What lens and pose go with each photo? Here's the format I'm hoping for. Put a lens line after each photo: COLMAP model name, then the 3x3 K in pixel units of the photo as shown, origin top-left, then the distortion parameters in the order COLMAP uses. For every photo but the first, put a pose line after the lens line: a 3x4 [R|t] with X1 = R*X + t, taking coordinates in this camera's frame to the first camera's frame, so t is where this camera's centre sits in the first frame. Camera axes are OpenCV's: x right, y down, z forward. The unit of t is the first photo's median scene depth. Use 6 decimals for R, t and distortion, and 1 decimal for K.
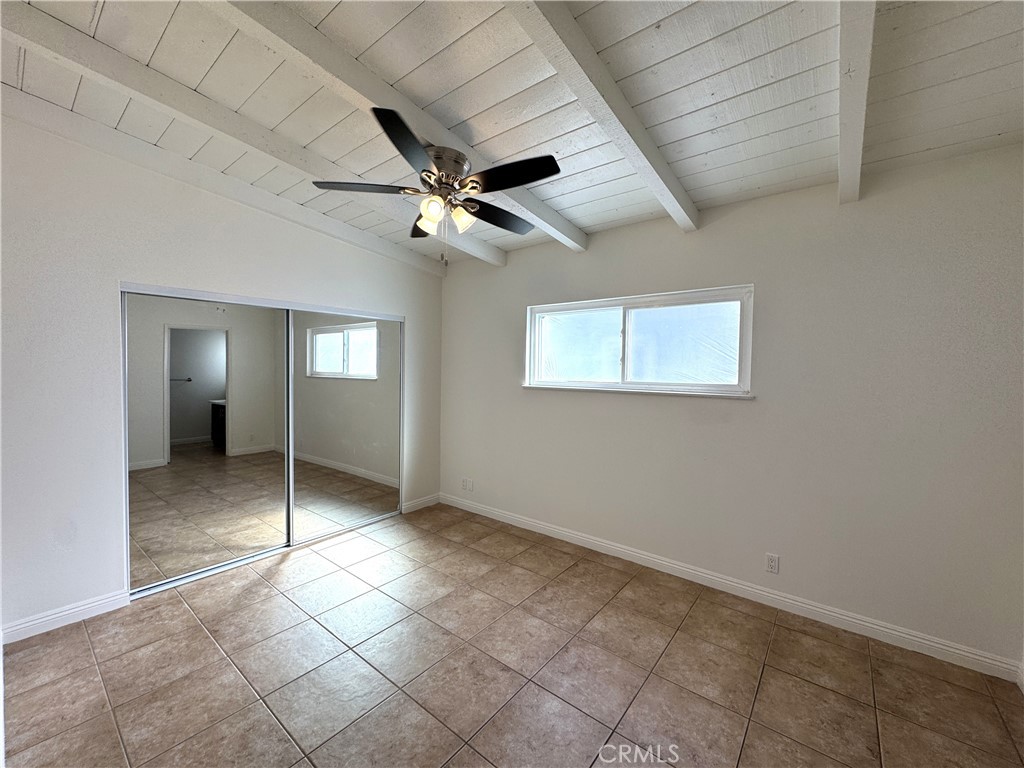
lens RADIAL K [[411.2, 0, 512.0], [0, 411.2, 384.0], [0, 0, 1]] dist [-0.002536, -0.000457]
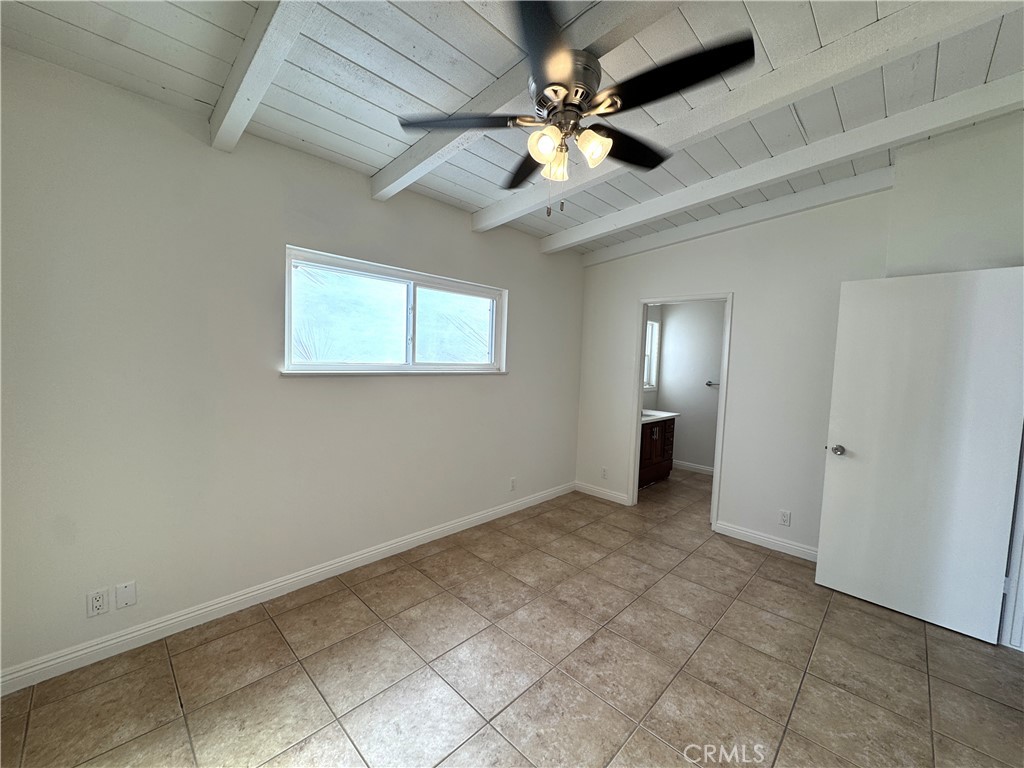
lens RADIAL K [[411.2, 0, 512.0], [0, 411.2, 384.0], [0, 0, 1]] dist [-0.002536, -0.000457]
pose [[0.095155, -0.078759, 0.992342, -0.699404], [0.002160, 0.996879, 0.078912, -0.033923], [-0.995460, -0.005365, 0.095028, 0.748015]]
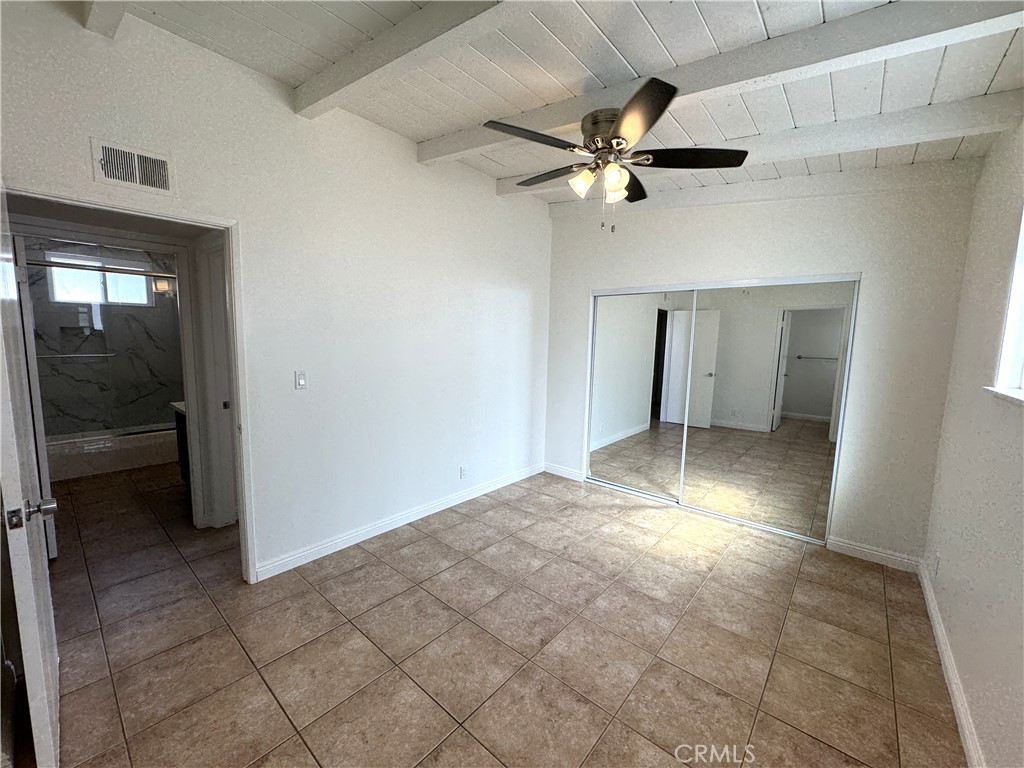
lens RADIAL K [[406.6, 0, 512.0], [0, 406.6, 384.0], [0, 0, 1]] dist [-0.001393, -0.000163]
pose [[-0.034054, 0.096062, -0.994793, 0.612552], [-0.062480, 0.993218, 0.098049, -0.014074], [0.997465, 0.065494, -0.027821, 0.613493]]
